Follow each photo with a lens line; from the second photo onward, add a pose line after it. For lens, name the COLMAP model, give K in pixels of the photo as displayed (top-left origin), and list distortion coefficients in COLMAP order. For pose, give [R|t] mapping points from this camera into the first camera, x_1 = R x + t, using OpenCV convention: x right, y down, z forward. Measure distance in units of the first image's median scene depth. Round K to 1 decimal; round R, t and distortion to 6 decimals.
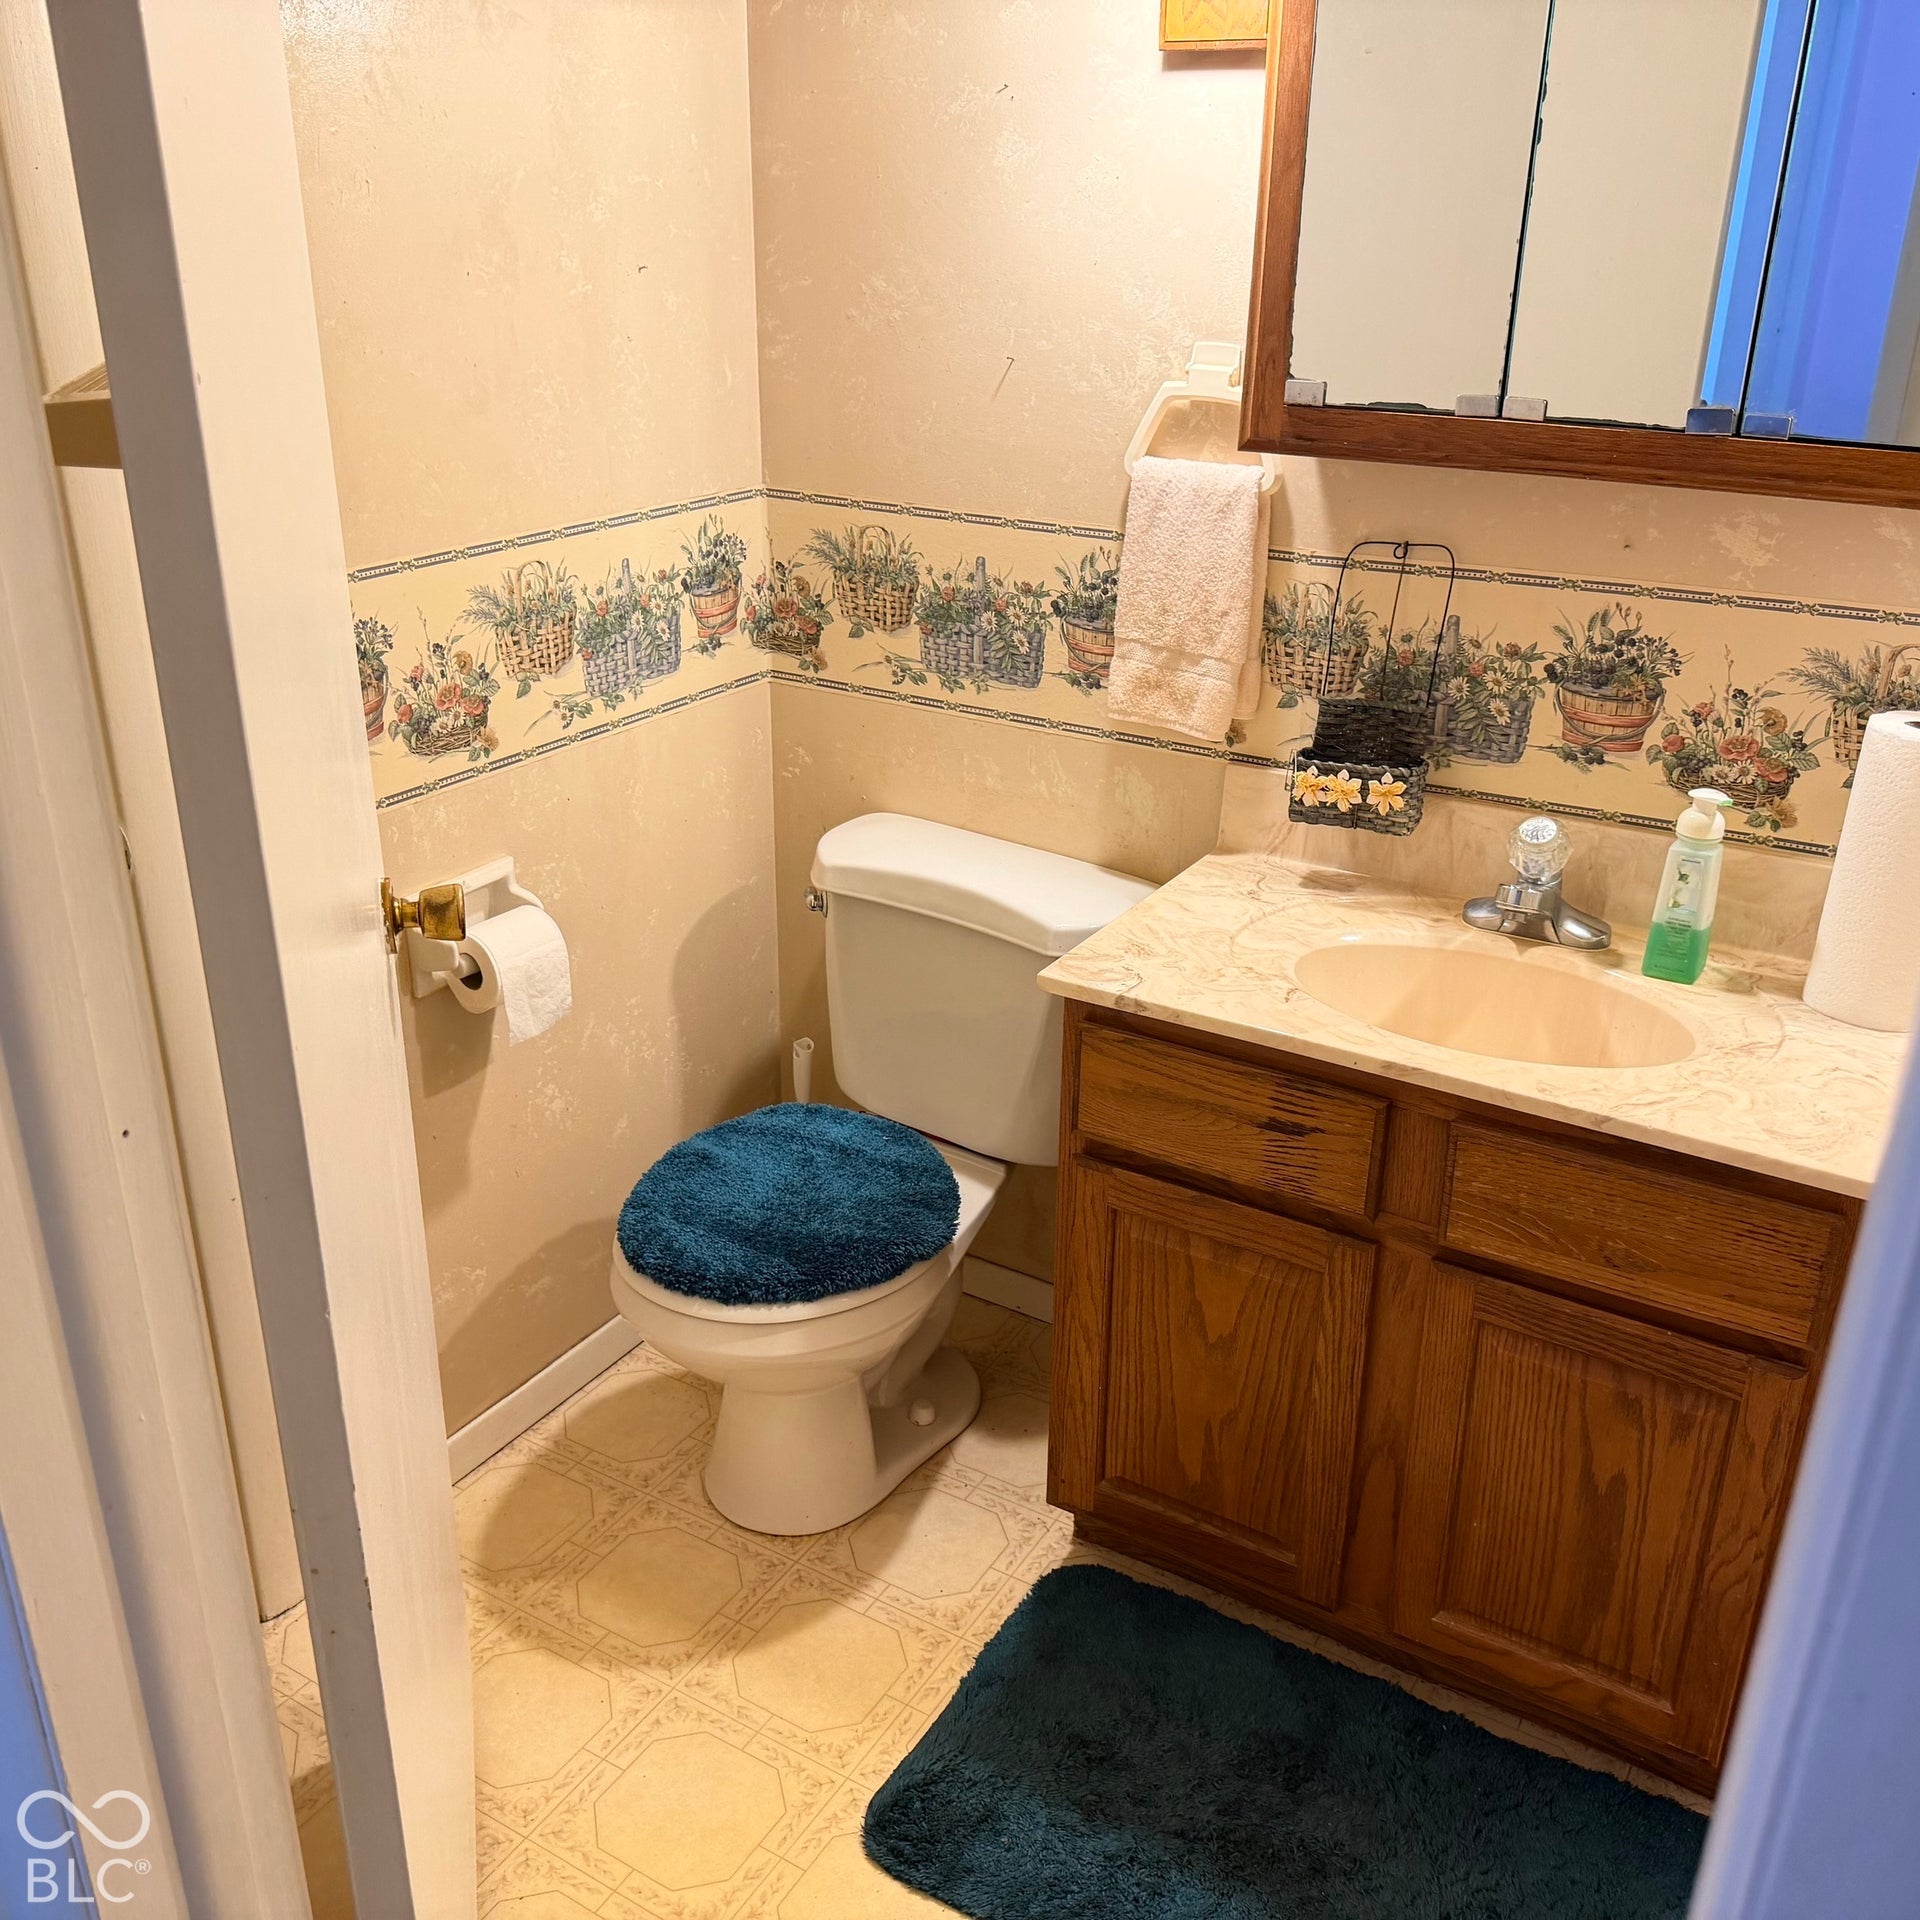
lens RADIAL K [[1832.4, 0, 960.0], [0, 1832.4, 960.0], [0, 0, 1]] dist [0.174707, -0.354058]
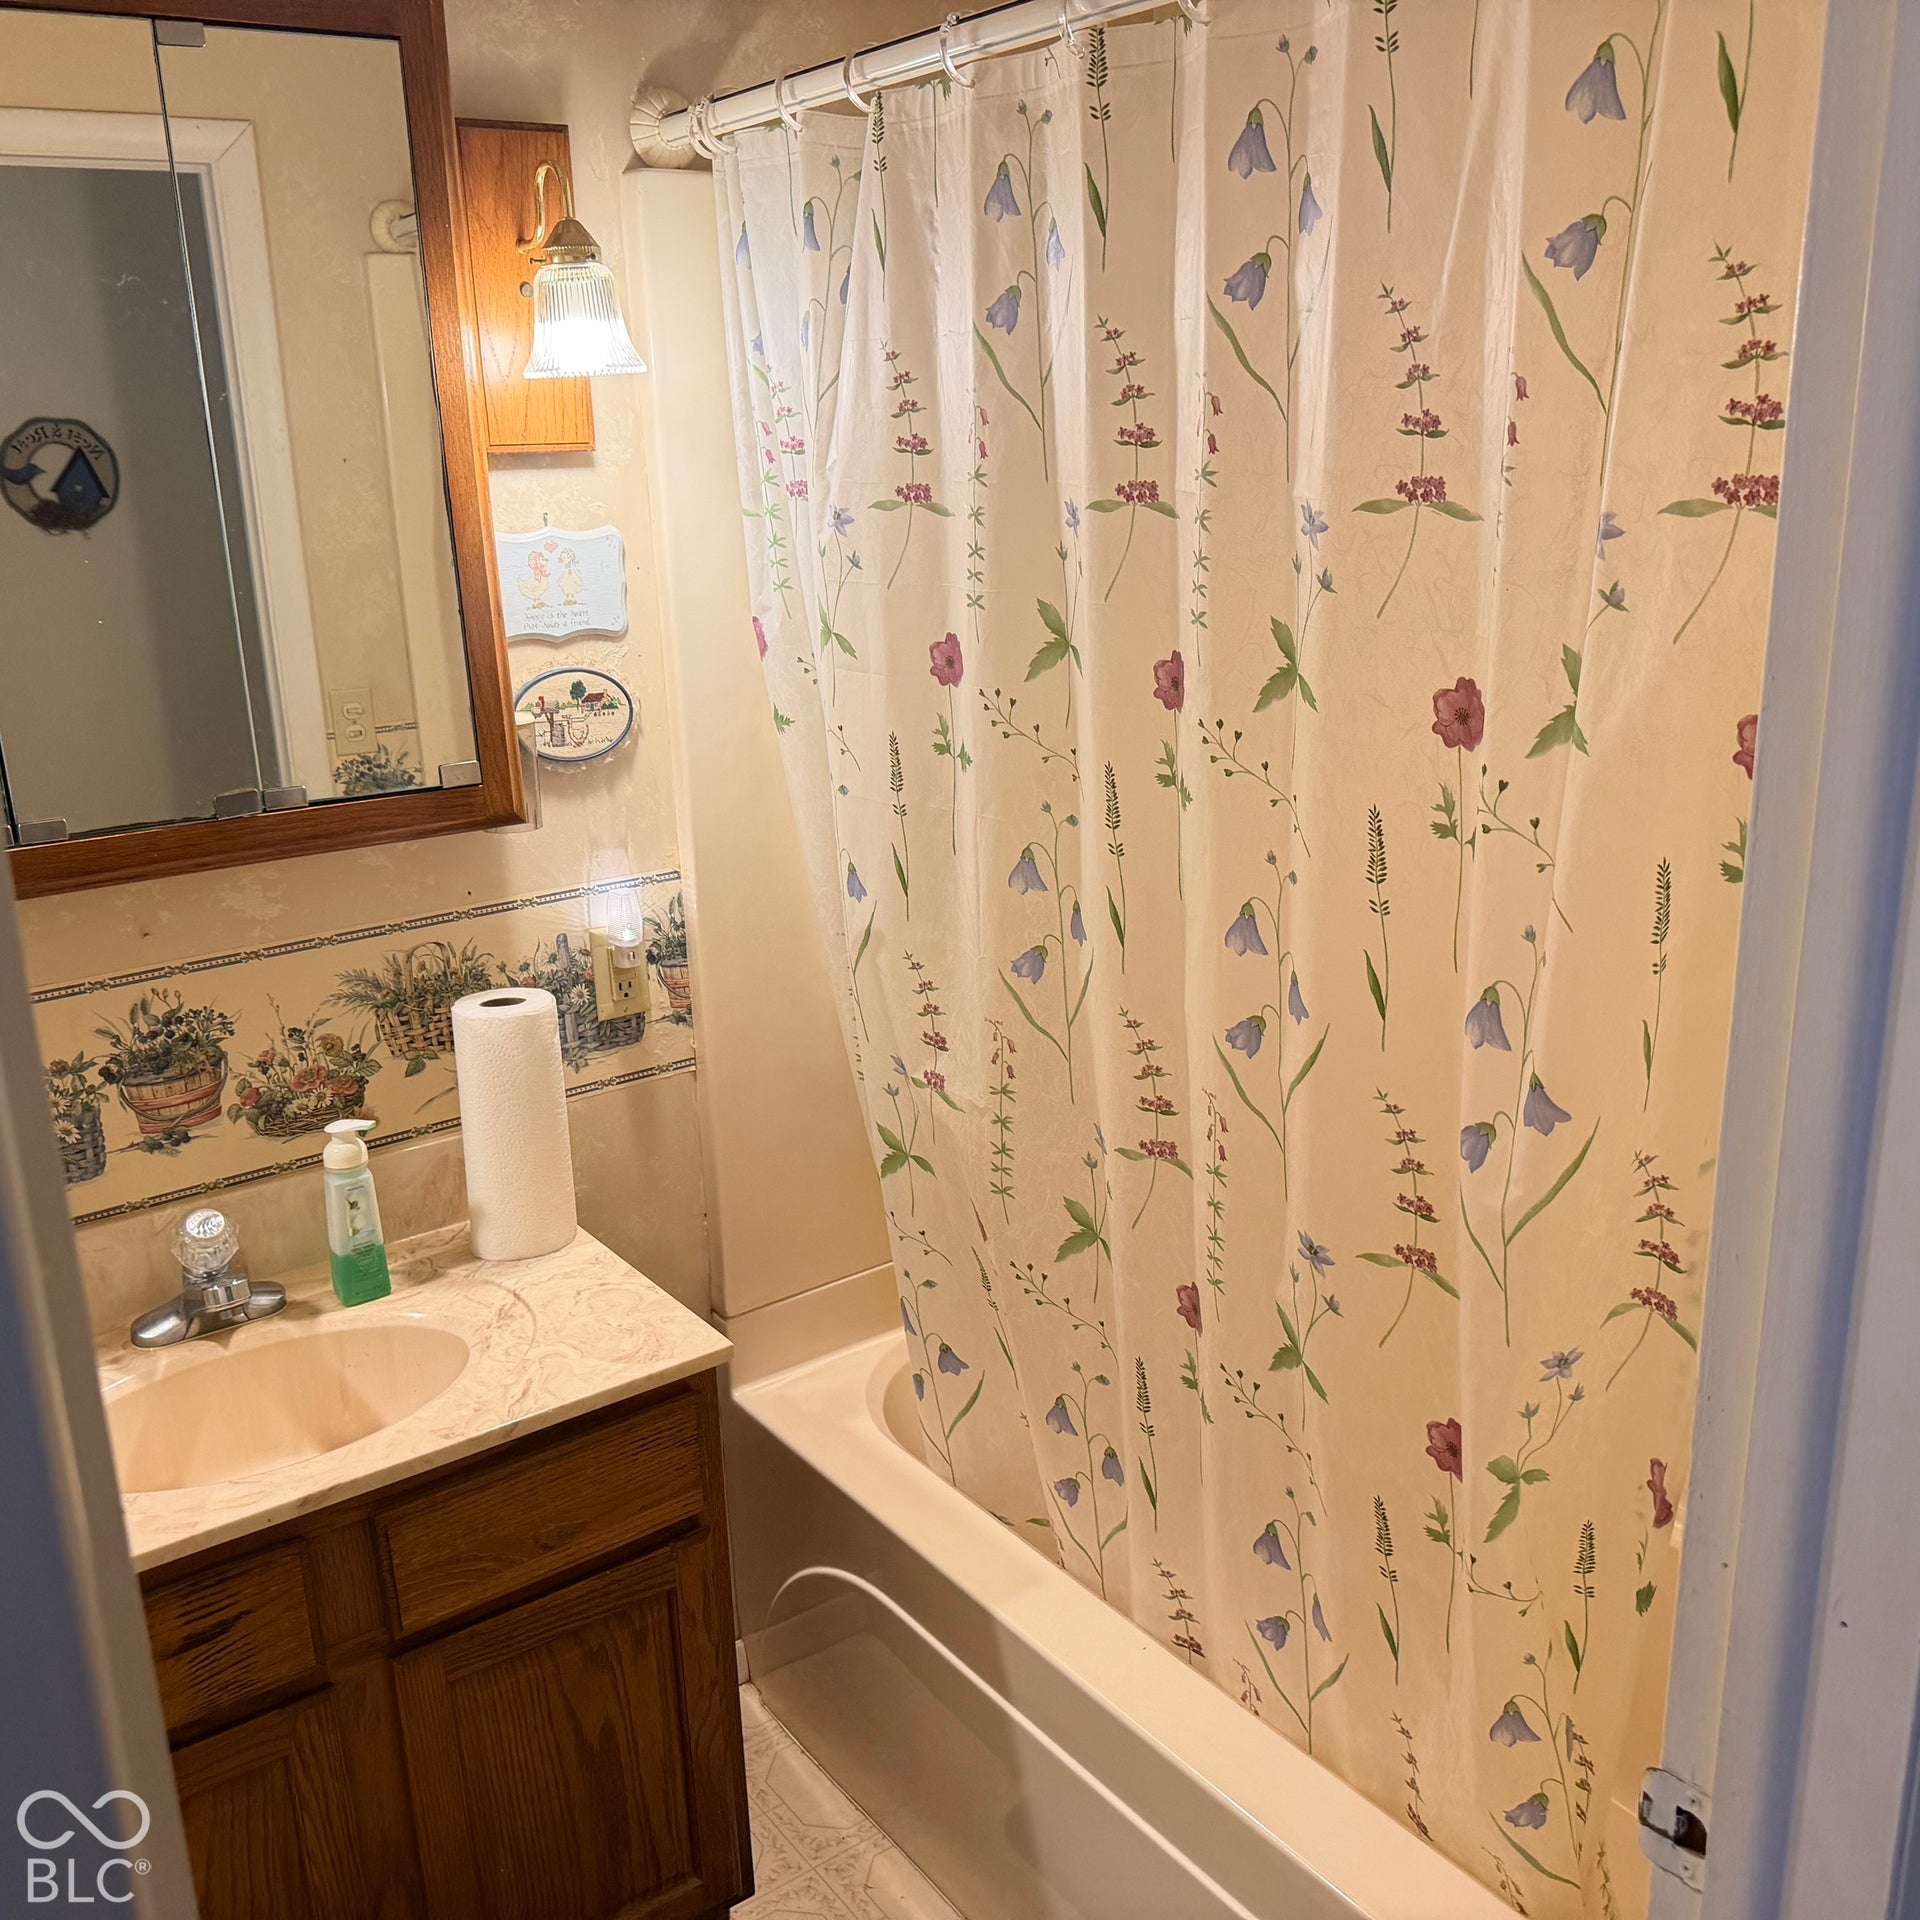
lens RADIAL K [[1832.4, 0, 960.0], [0, 1832.4, 960.0], [0, 0, 1]] dist [0.174707, -0.354058]
pose [[0.396779, -0.288720, 0.871325, -0.337191], [0.396699, 0.909956, 0.120873, -0.154481], [-0.827765, 0.297694, 0.475587, 0.167908]]
